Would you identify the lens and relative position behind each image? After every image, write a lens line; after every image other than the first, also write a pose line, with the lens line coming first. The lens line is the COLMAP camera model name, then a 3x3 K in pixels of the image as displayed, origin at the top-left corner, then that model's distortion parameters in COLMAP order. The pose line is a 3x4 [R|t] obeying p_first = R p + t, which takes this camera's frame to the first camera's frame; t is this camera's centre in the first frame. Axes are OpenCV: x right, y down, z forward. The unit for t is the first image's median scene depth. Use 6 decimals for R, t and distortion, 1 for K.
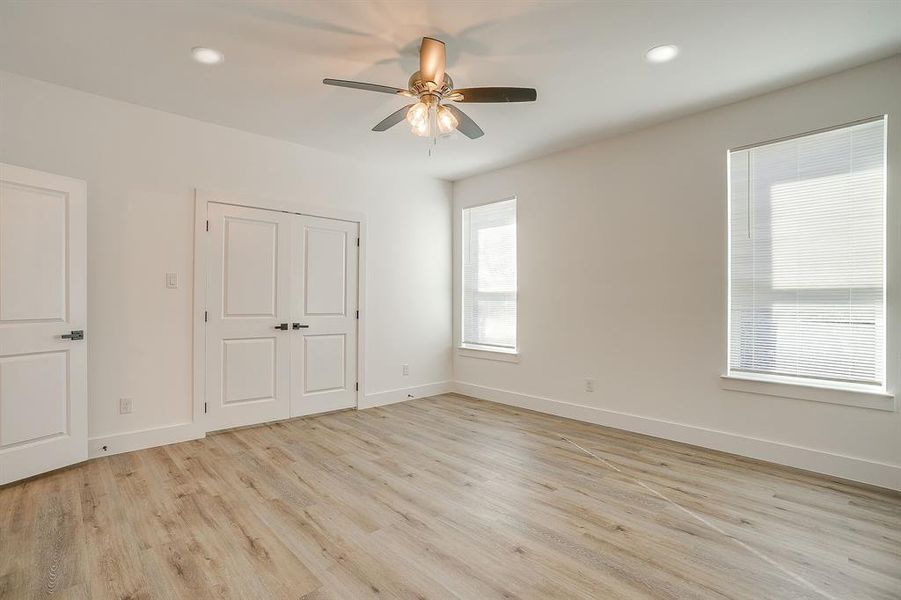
lens RADIAL K [[441.0, 0, 439.6], [0, 441.0, 301.7], [0, 0, 1]] dist [-0.053245, 0.027122]
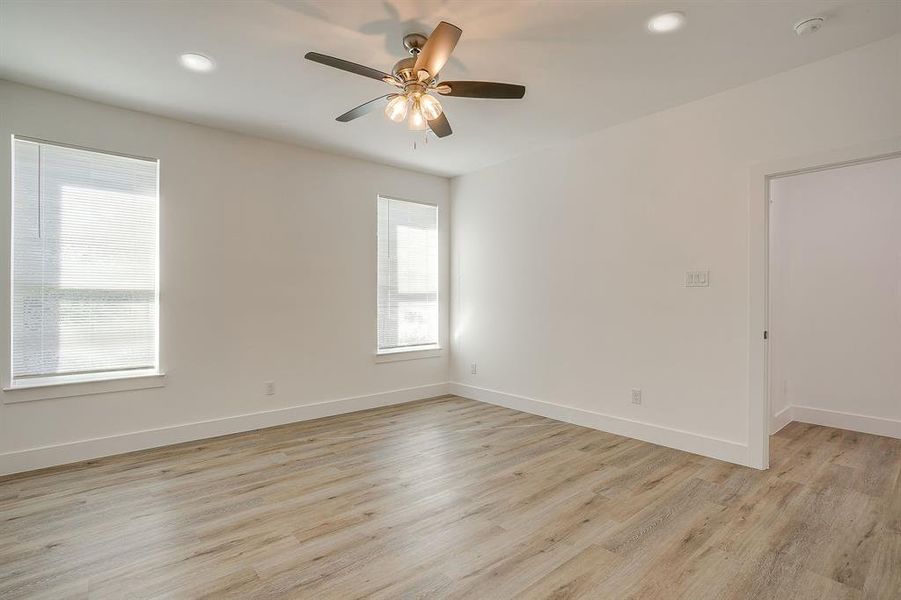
lens RADIAL K [[439.9, 0, 443.2], [0, 439.9, 313.1], [0, 0, 1]] dist [-0.039712, 0.020789]
pose [[0.022087, -0.031167, 0.999270, -0.738430], [-0.005004, 0.999498, 0.031285, -0.013225], [-0.999744, -0.005691, 0.021920, 0.699941]]
